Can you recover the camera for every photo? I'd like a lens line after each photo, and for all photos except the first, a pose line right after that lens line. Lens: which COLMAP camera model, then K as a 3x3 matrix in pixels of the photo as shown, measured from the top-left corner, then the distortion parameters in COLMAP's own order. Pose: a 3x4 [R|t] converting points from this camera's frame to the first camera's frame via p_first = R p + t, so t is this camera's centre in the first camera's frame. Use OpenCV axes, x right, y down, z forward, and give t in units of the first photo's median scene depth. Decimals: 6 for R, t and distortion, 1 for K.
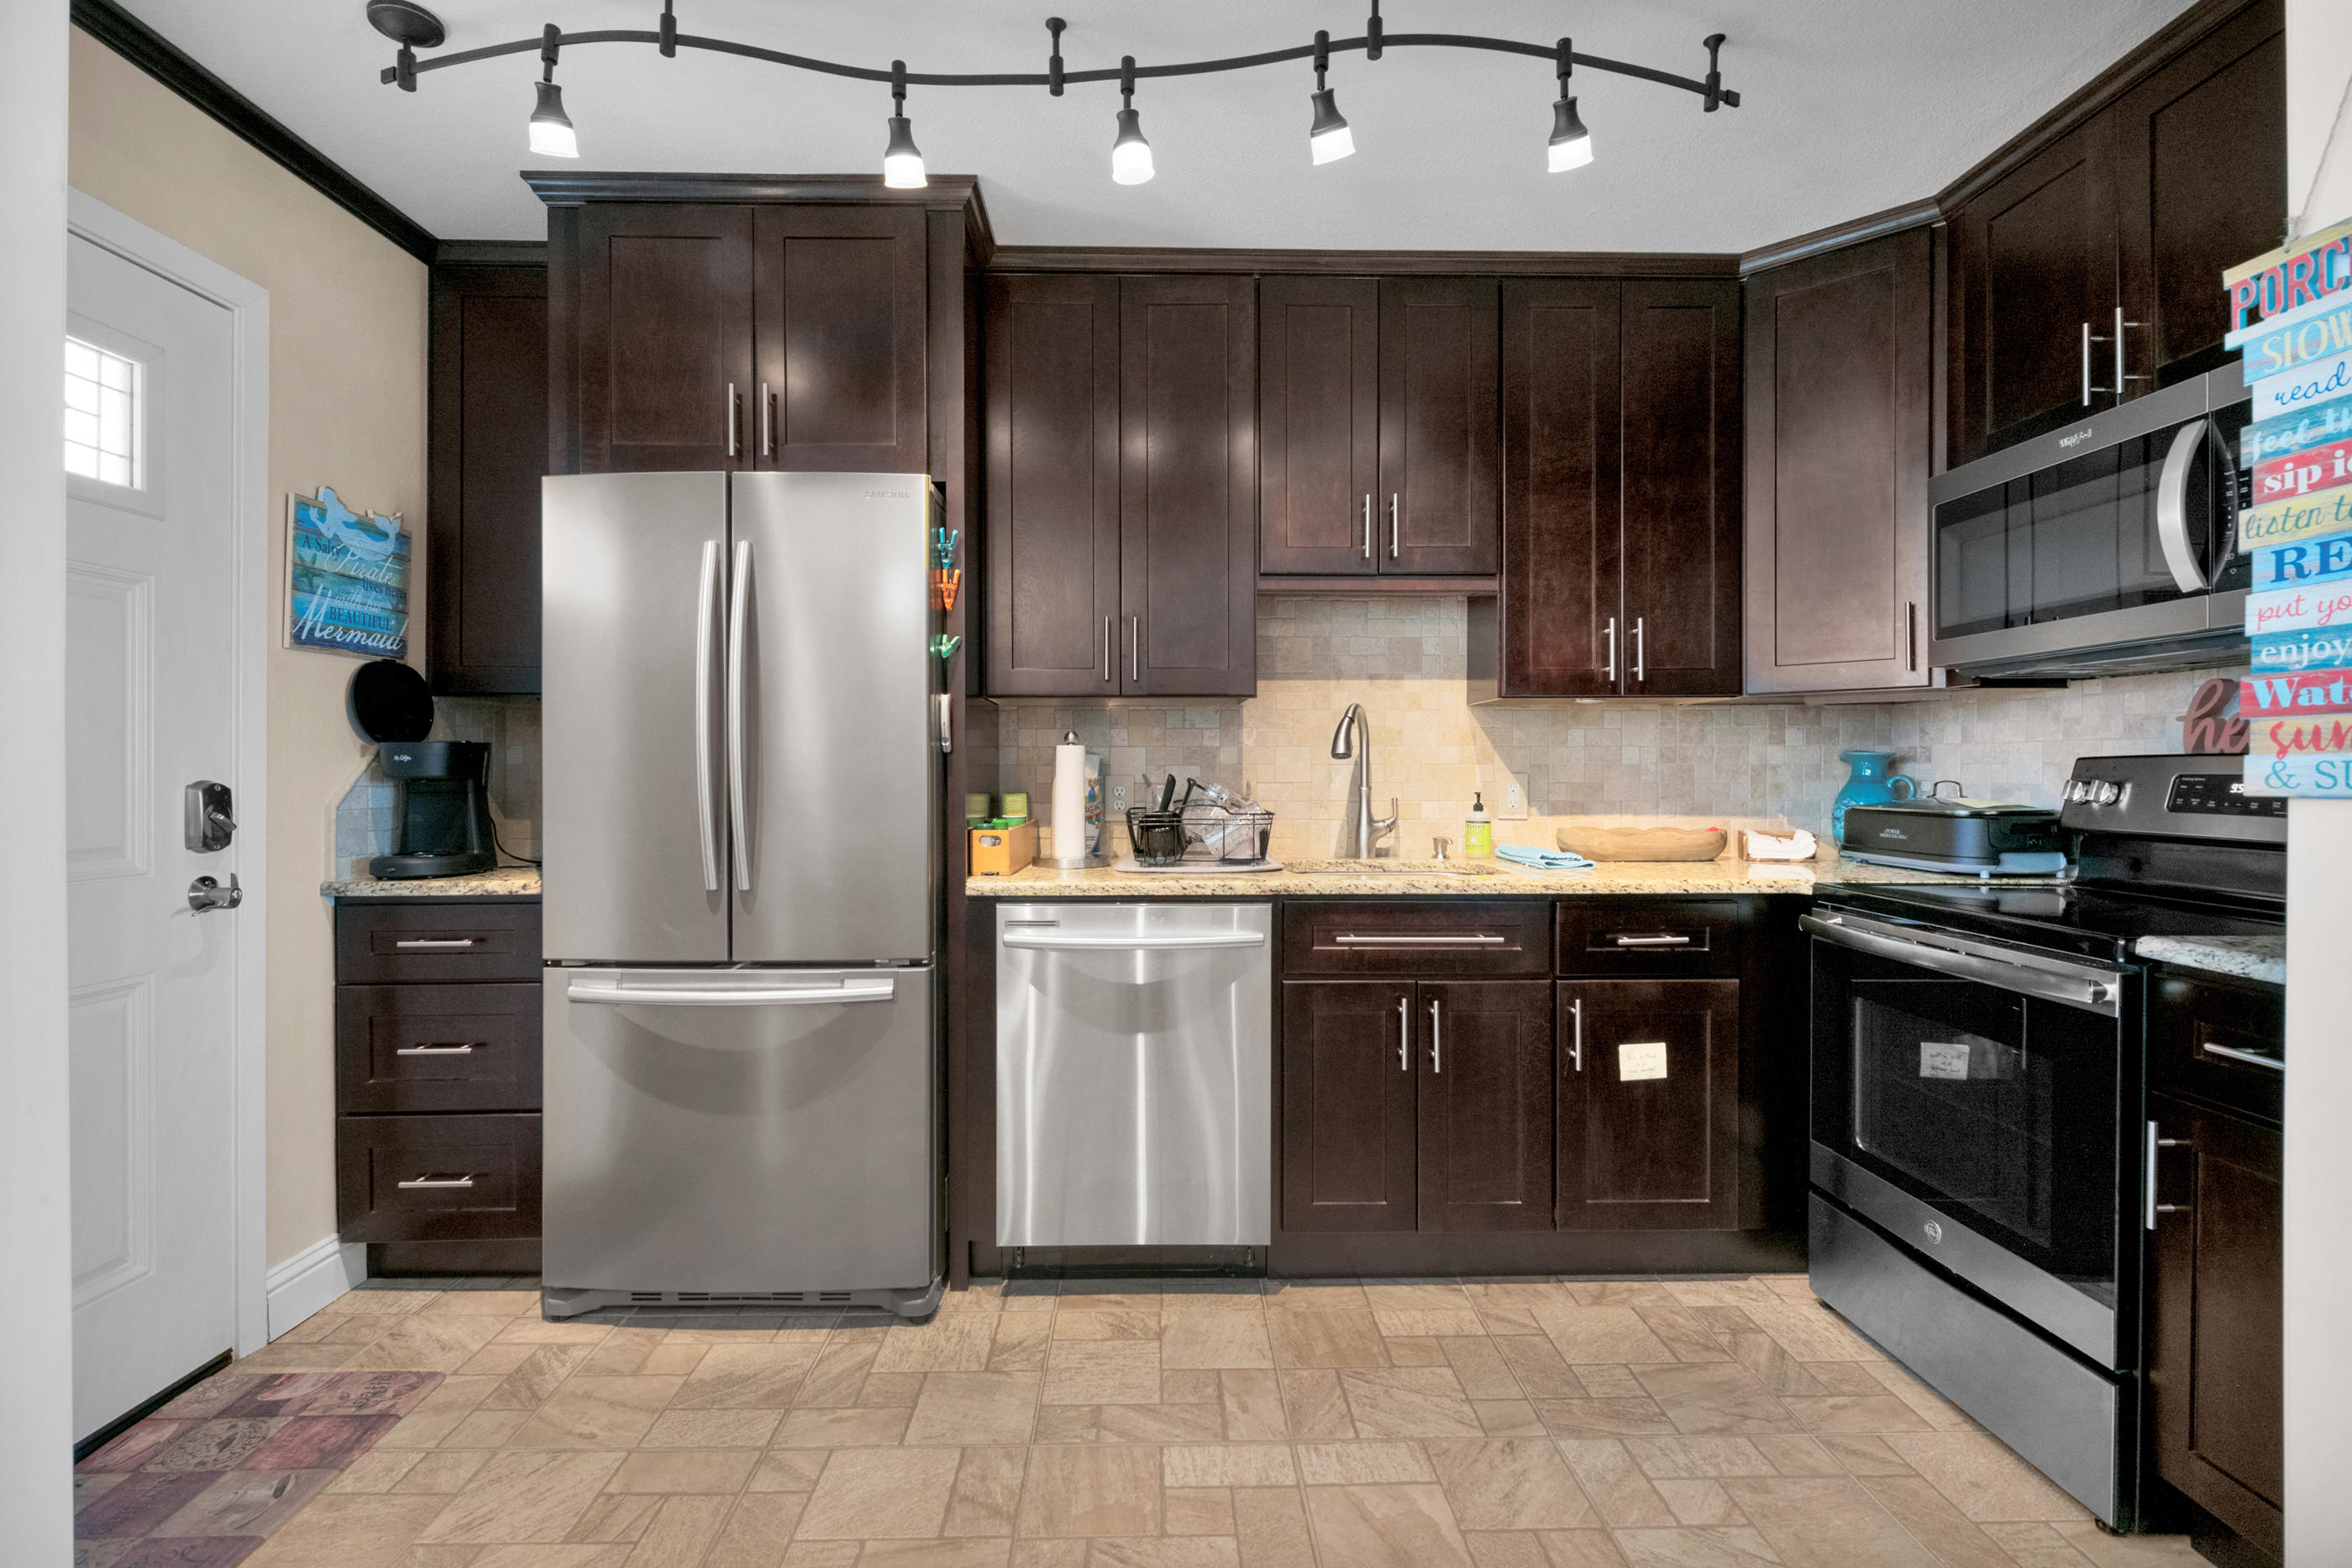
lens RADIAL K [[1095.5, 0, 1168.2], [0, 1095.5, 782.7], [0, 0, 1]] dist [0.003547, -0.001031]
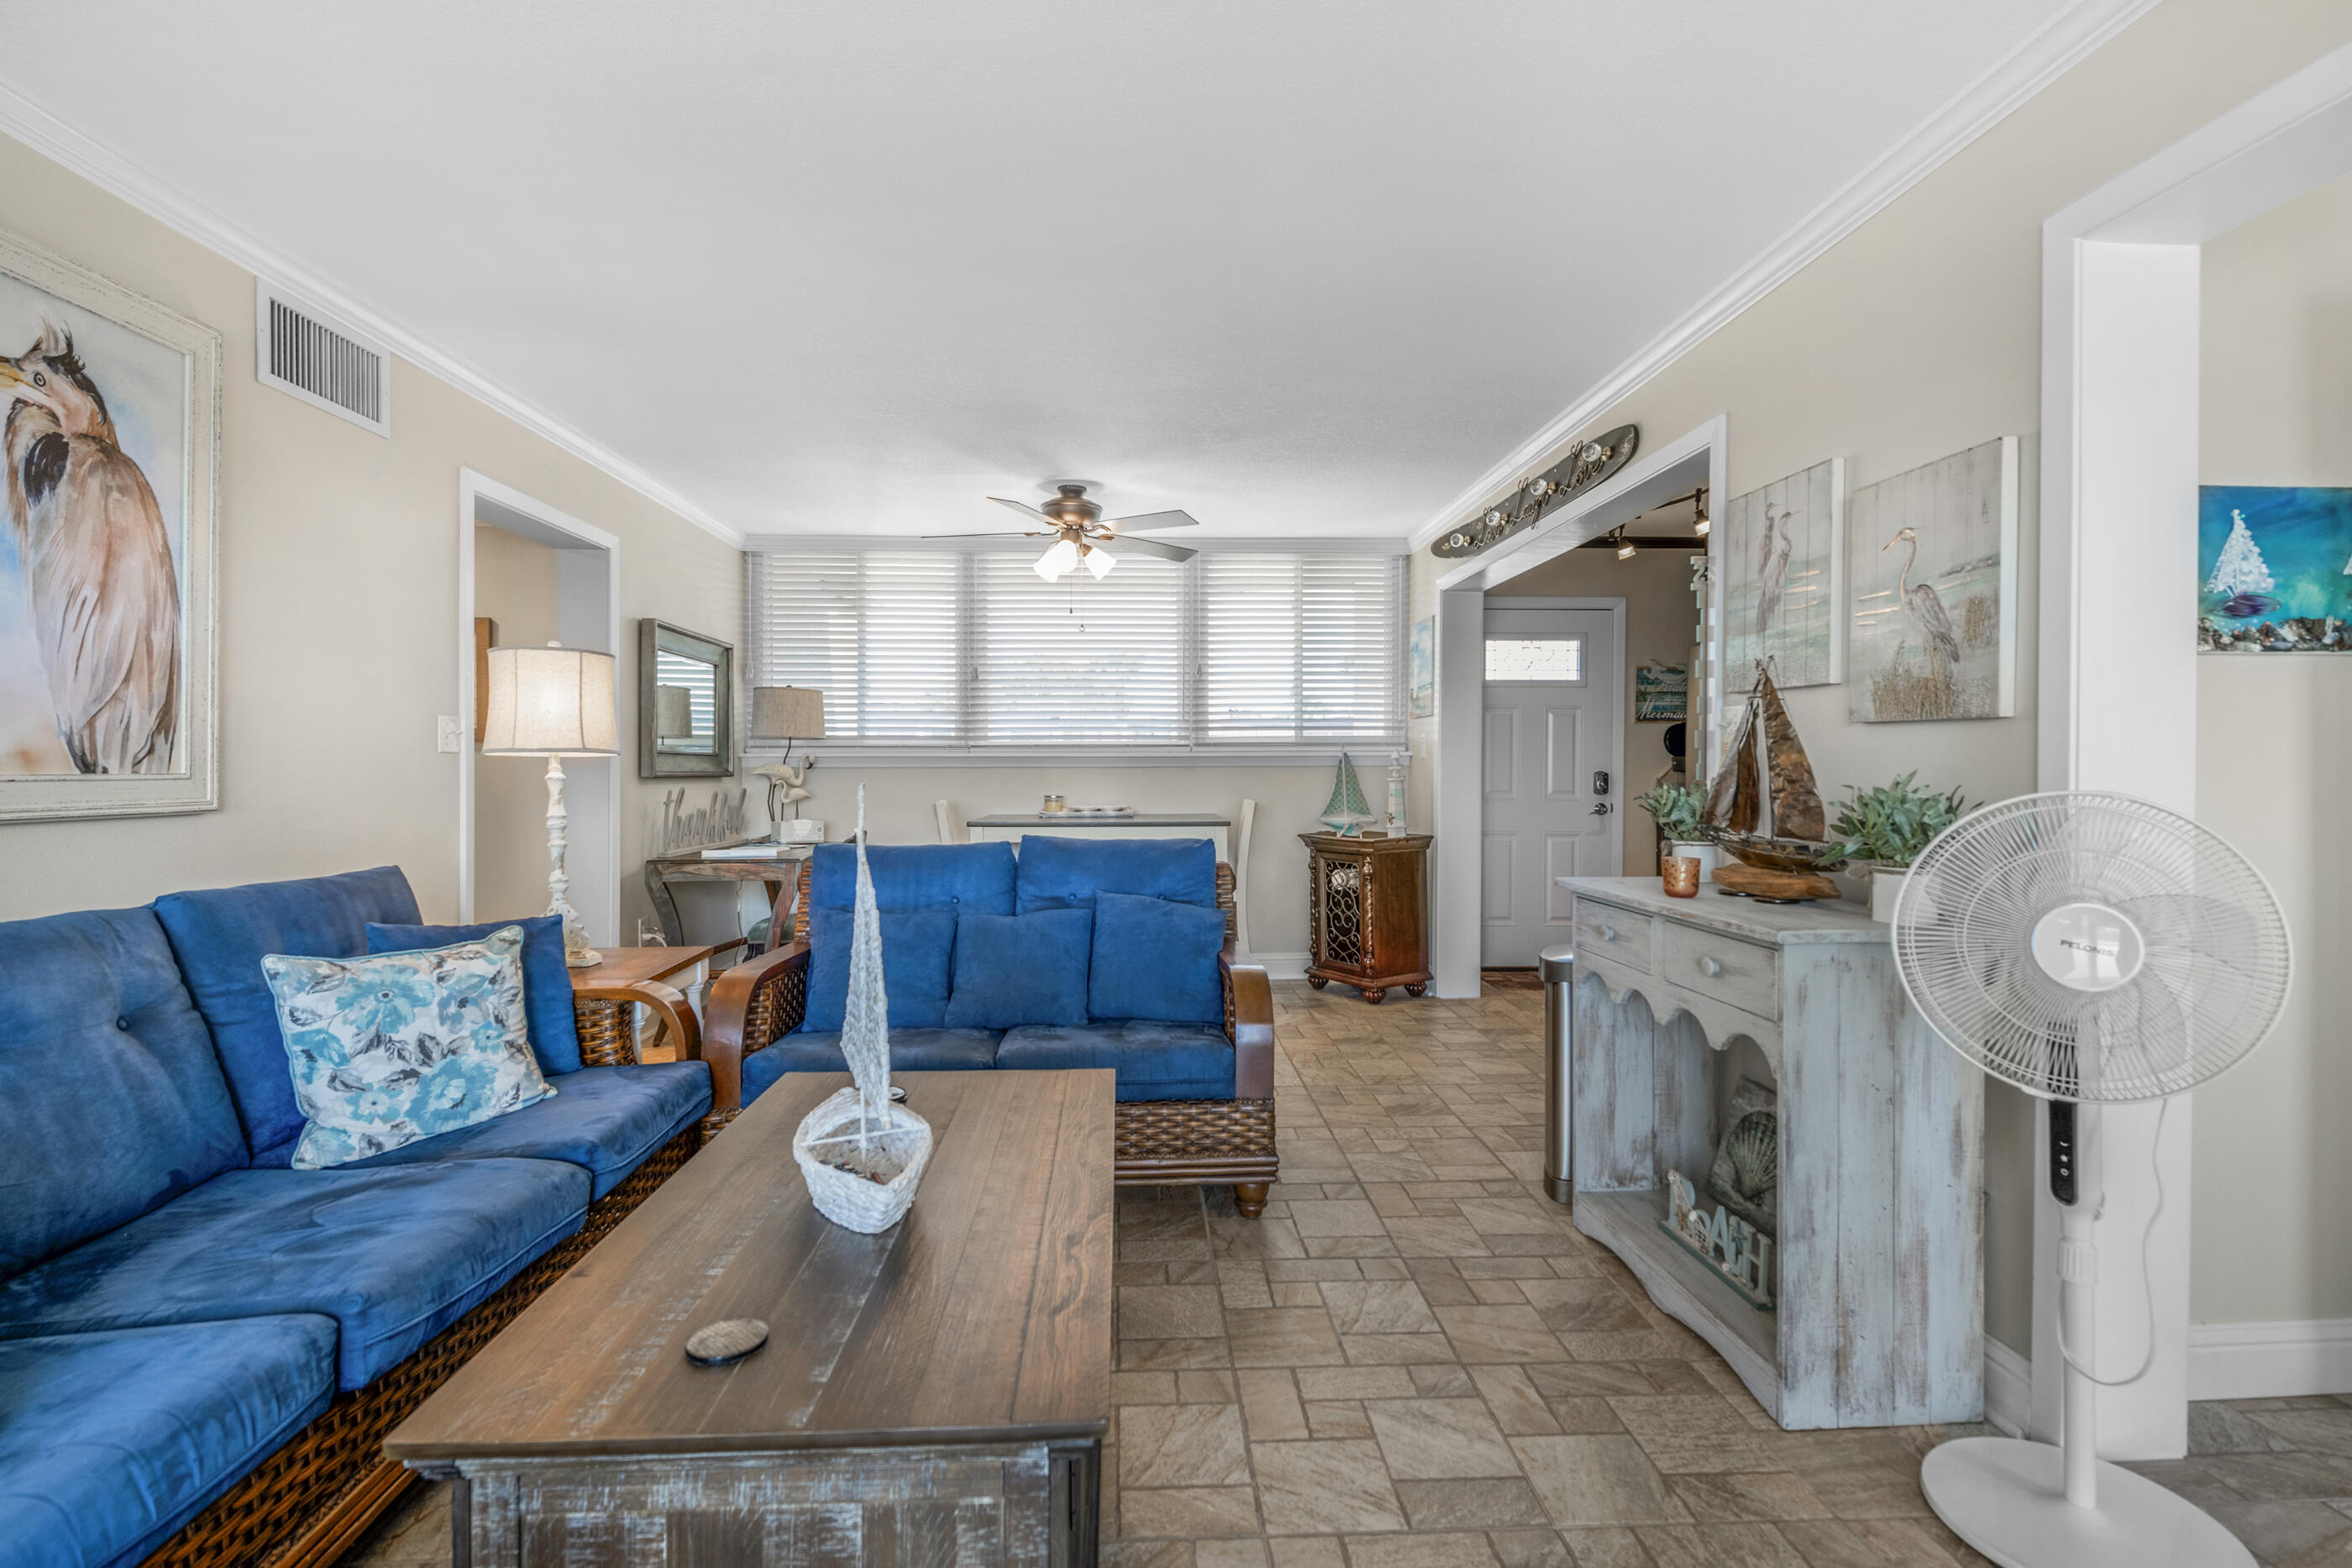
lens RADIAL K [[1095.5, 0, 1130.4], [0, 1095.5, 771.4], [0, 0, 1]] dist [0.003547, -0.001031]
pose [[0.011451, 0.004571, -0.999924, 1.755721], [-0.011521, 0.999924, 0.004439, 0.000276], [0.999868, 0.011469, 0.011503, -0.261560]]
